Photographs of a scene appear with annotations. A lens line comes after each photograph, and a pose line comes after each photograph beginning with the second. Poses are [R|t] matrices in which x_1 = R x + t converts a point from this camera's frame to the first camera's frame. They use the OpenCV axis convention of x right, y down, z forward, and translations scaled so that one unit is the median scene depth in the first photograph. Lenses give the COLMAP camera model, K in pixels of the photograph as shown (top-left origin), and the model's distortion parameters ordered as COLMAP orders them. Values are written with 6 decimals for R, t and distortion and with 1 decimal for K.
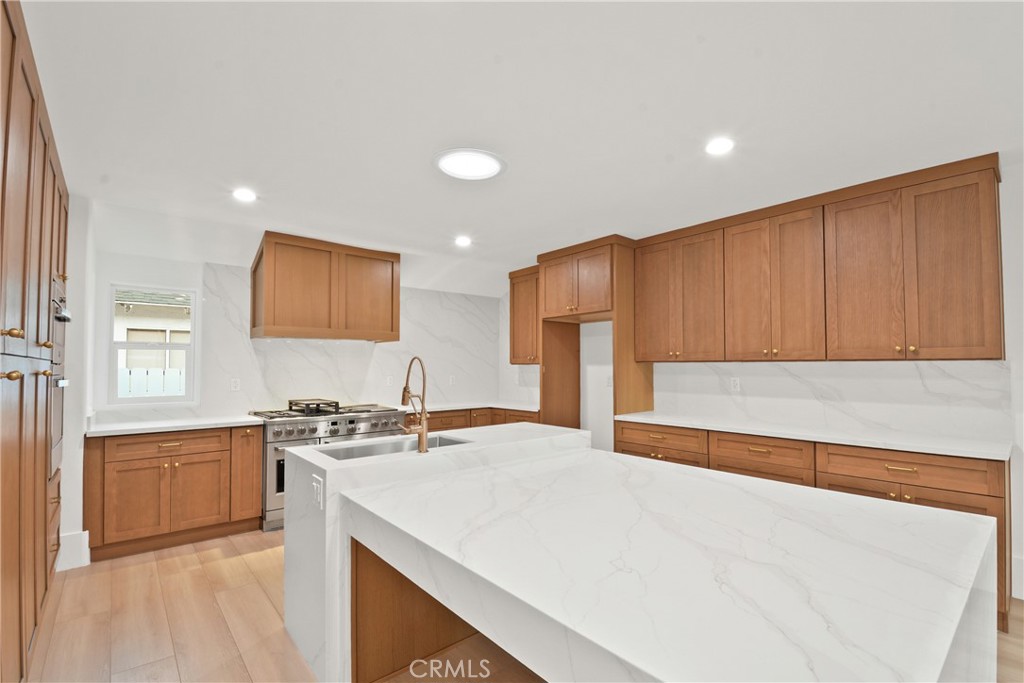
lens RADIAL K [[463.3, 0, 516.1], [0, 463.3, 351.6], [0, 0, 1]] dist [0.025693, -0.000019]
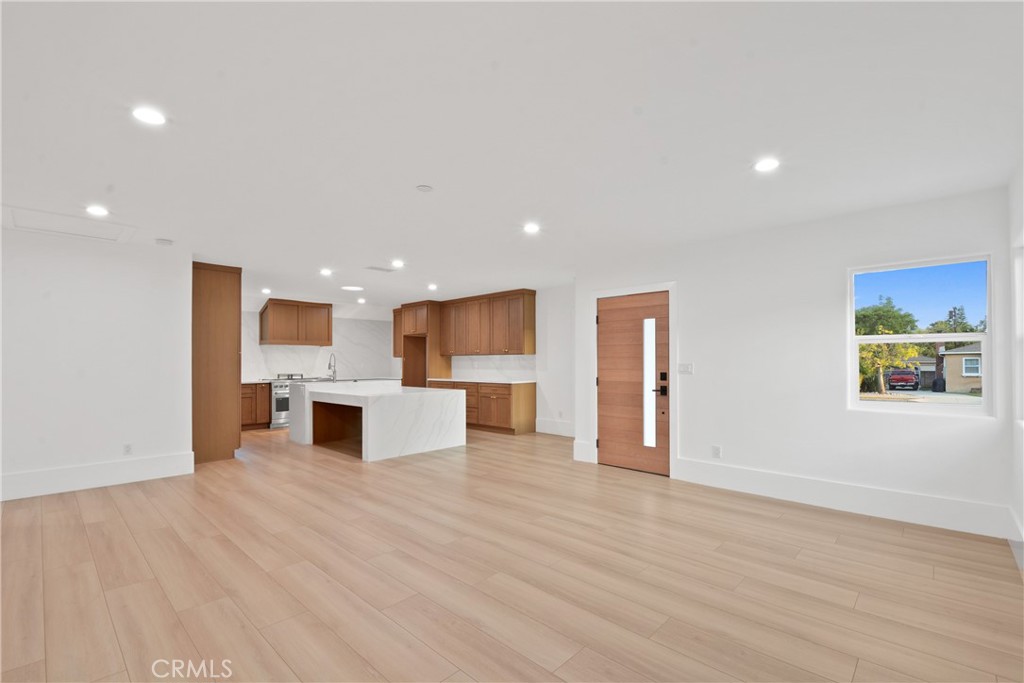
lens RADIAL K [[442.0, 0, 515.0], [0, 442.0, 354.8], [0, 0, 1]] dist [-0.000086, -0.000024]
pose [[0.993057, -0.000755, 0.117635, 0.365568], [-0.000688, 0.999925, 0.012228, -0.008743], [-0.117635, -0.012224, 0.992982, -1.175123]]
